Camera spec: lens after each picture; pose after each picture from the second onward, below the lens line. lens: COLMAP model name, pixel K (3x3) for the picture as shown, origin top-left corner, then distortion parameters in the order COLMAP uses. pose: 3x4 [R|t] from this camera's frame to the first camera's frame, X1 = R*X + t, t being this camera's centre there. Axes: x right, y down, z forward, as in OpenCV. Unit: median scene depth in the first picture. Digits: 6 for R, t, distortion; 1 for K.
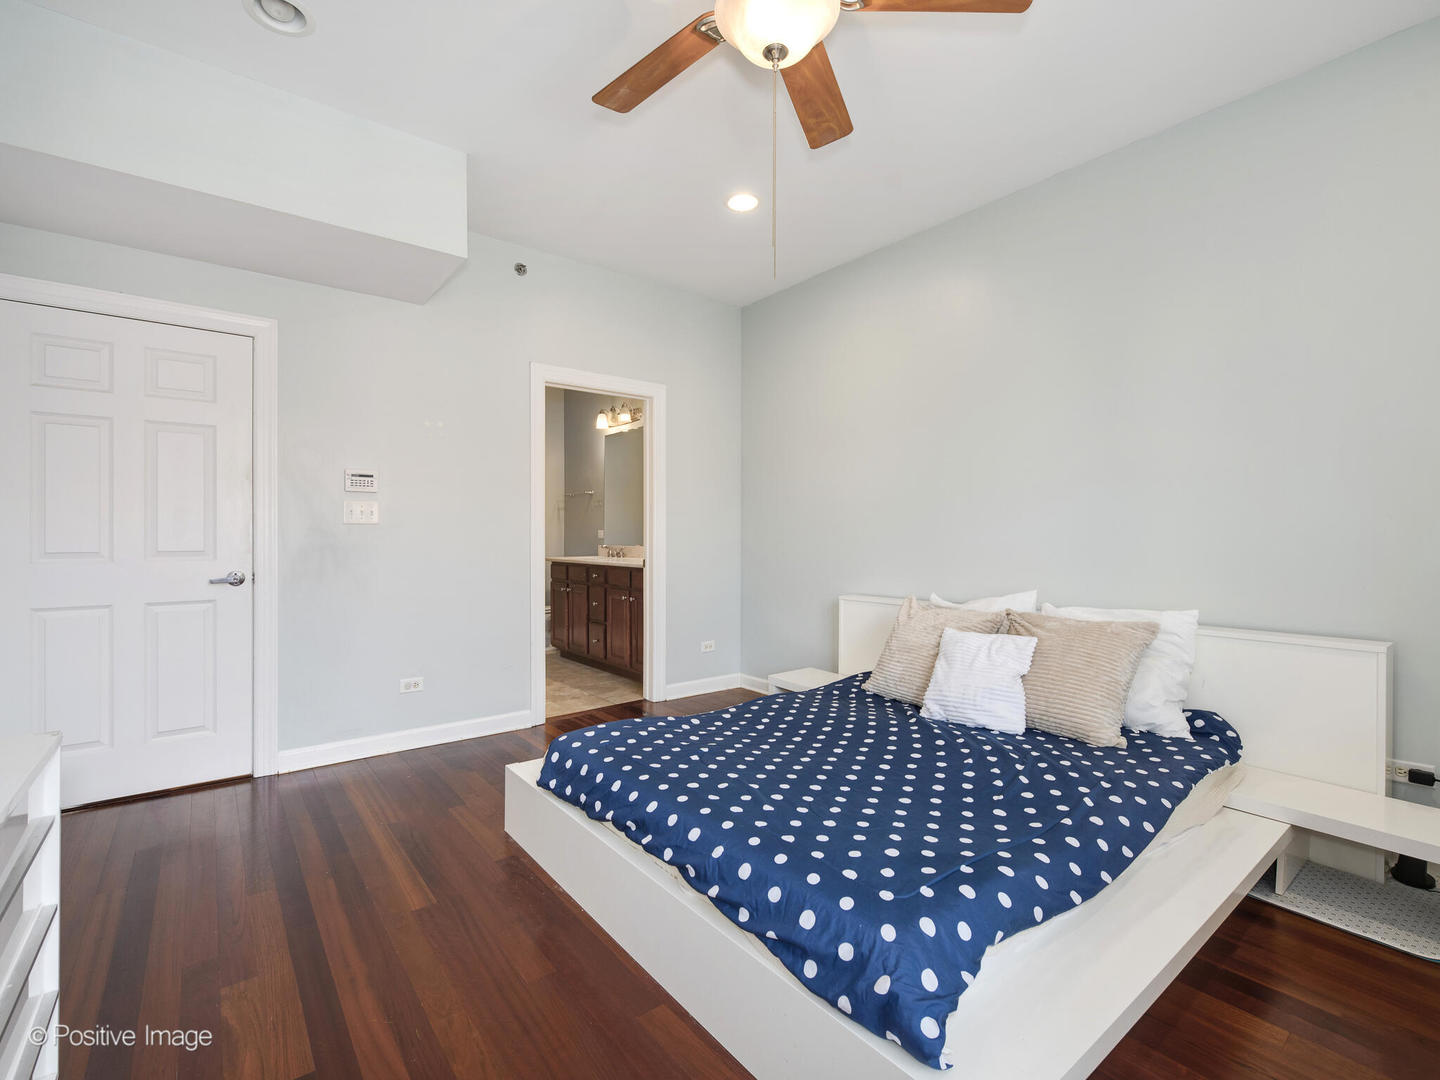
lens RADIAL K [[649.5, 0, 717.6], [0, 649.5, 536.6], [0, 0, 1]] dist [-0.011041, 0.000034]
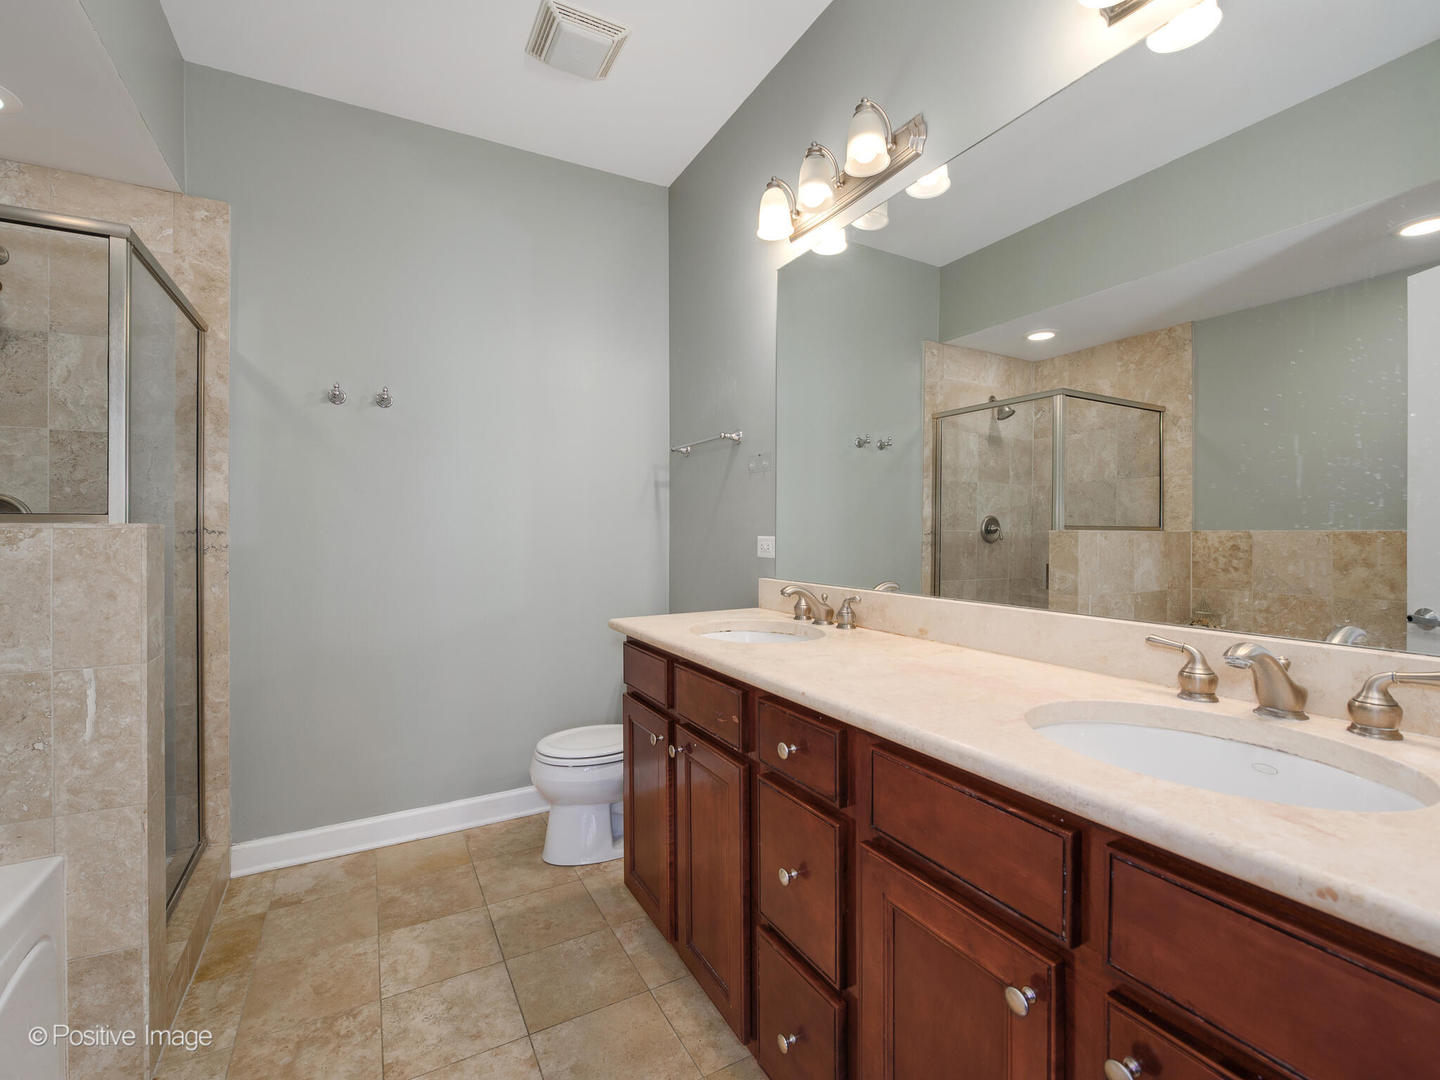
lens RADIAL K [[649.5, 0, 722.8], [0, 649.5, 534.8], [0, 0, 1]] dist [-0.011041, 0.000034]
pose [[0.986157, -0.000969, -0.165813, -0.150695], [0.001317, 0.999997, 0.001984, -0.011332], [0.165810, -0.002175, 0.986155, 0.675636]]
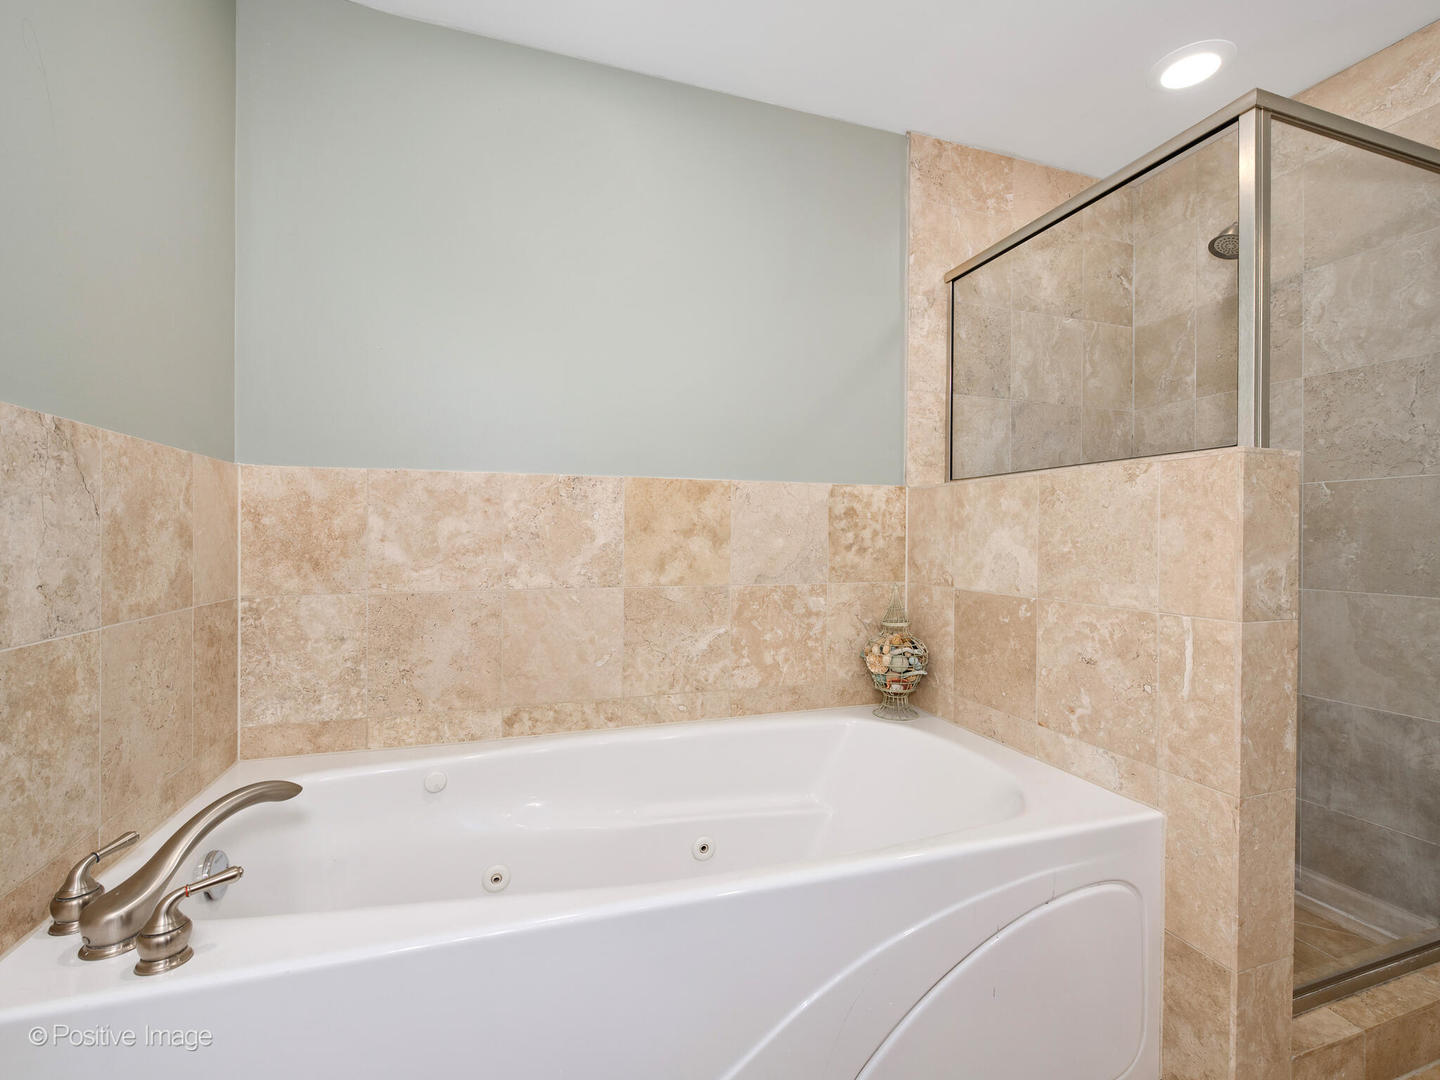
lens RADIAL K [[649.5, 0, 722.4], [0, 649.5, 536.2], [0, 0, 1]] dist [-0.011041, 0.000034]
pose [[-0.338318, -0.000048, -0.941032, -0.169911], [-0.009024, 0.999954, 0.003193, 0.011658], [0.940988, 0.009573, -0.338303, 0.794173]]
